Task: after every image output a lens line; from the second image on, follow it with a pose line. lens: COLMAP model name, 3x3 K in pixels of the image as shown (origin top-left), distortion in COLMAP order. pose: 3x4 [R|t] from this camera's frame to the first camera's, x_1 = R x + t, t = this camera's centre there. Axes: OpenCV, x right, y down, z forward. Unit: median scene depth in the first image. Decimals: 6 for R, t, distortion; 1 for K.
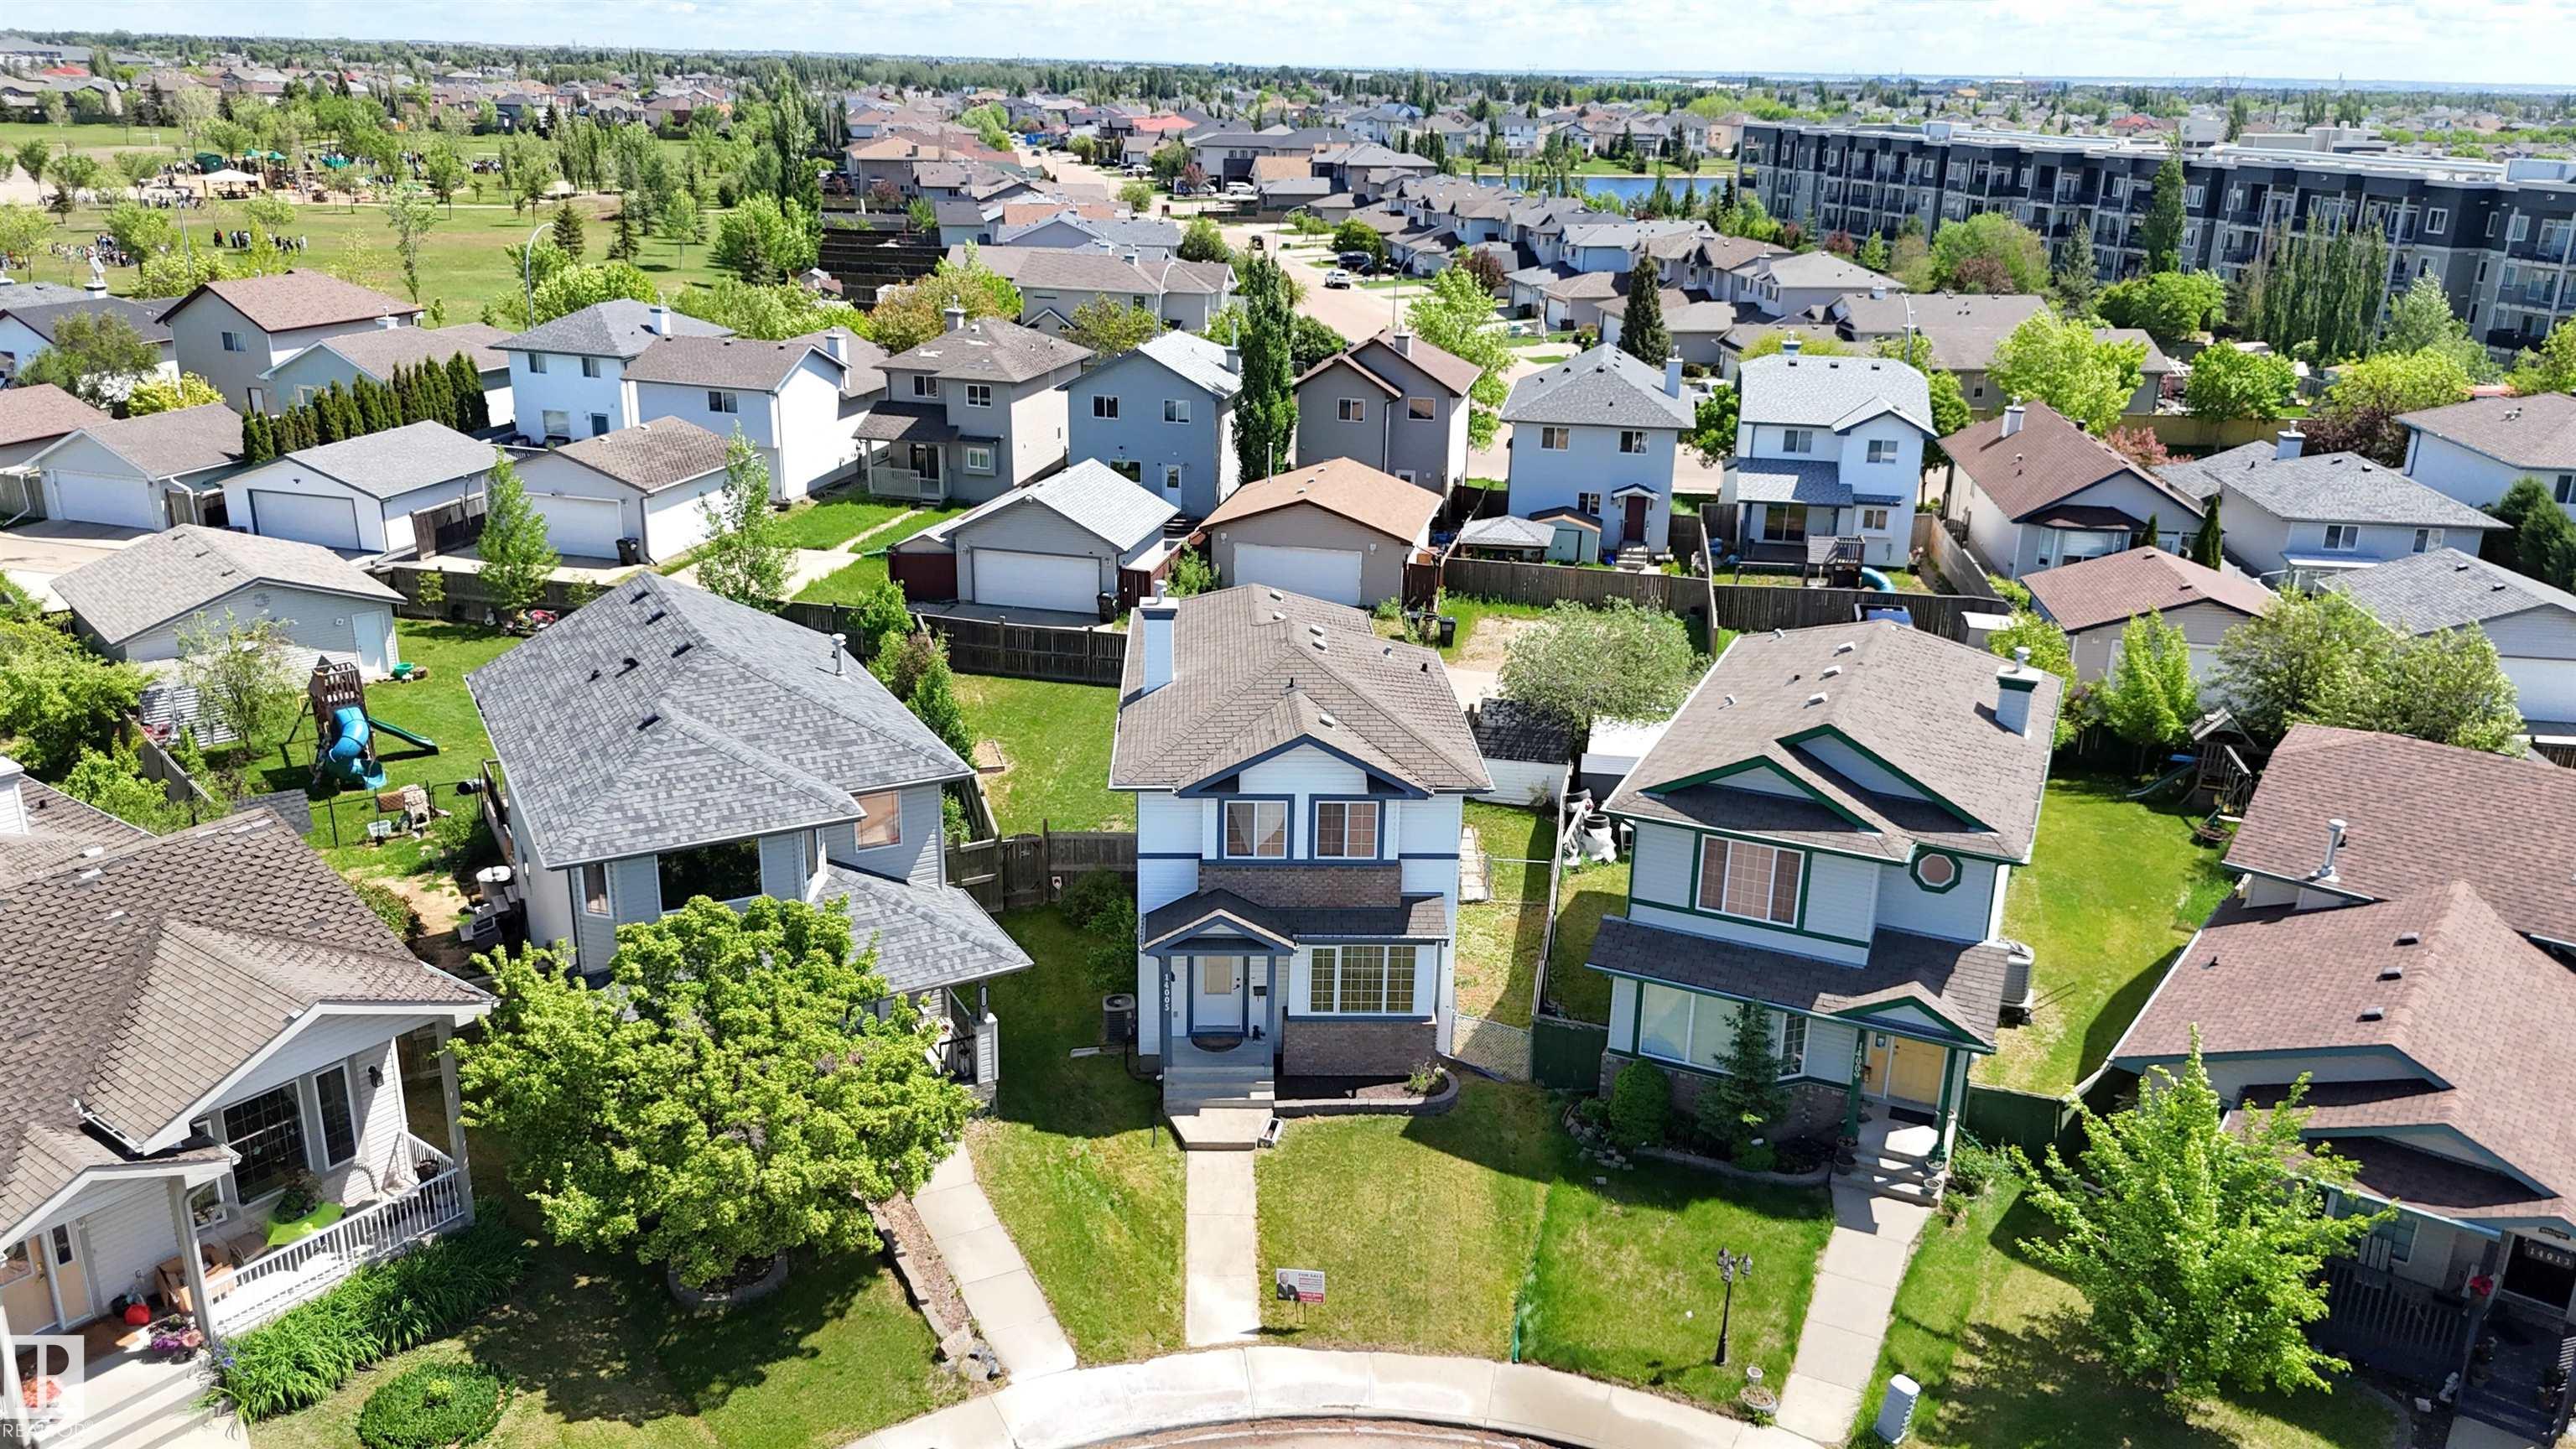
lens RADIAL K [[1873.8, 0, 1288.0], [0, 1873.8, 724.5], [0, 0, 1]] dist [0.123012, -0.000358]
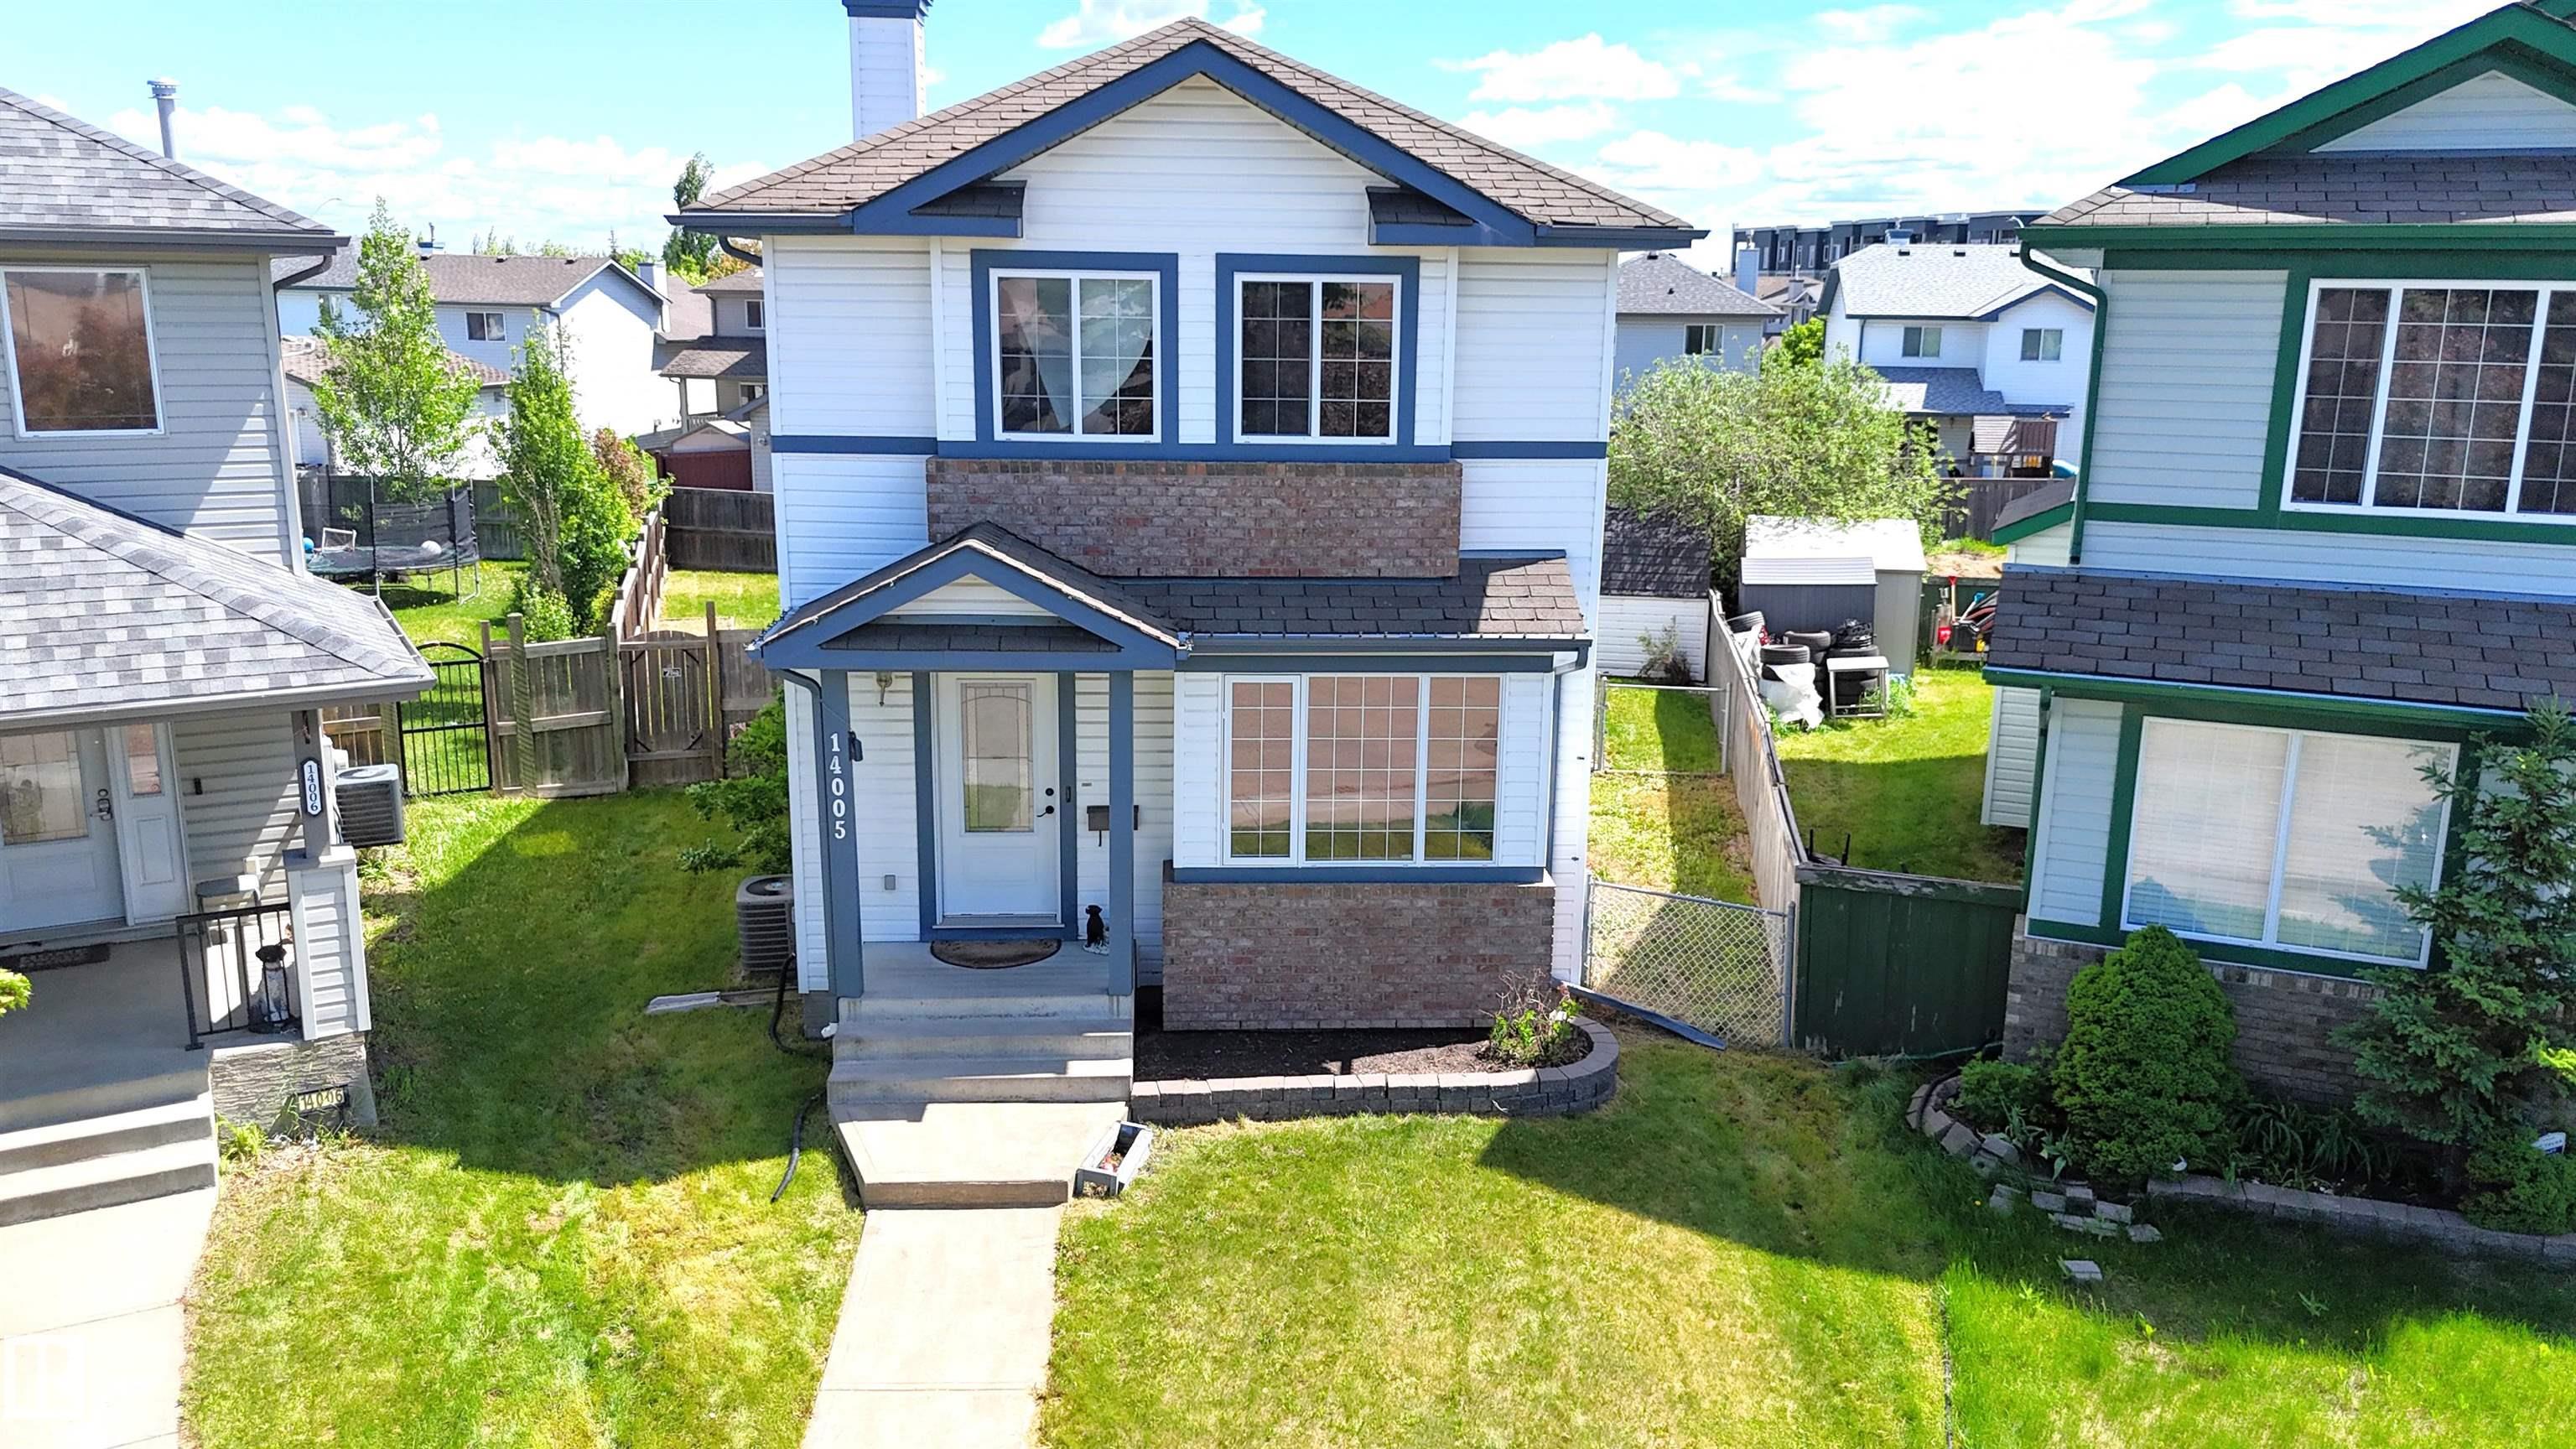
lens RADIAL K [[1902.1, 0, 1288.0], [0, 1902.1, 724.5], [0, 0, 1]] dist [0.063452, -0.039124]
pose [[0.999836, -0.011618, 0.013859, 0.019167], [0.012980, 0.994633, -0.102647, 0.169371], [-0.012592, 0.102810, 0.994621, 0.620536]]
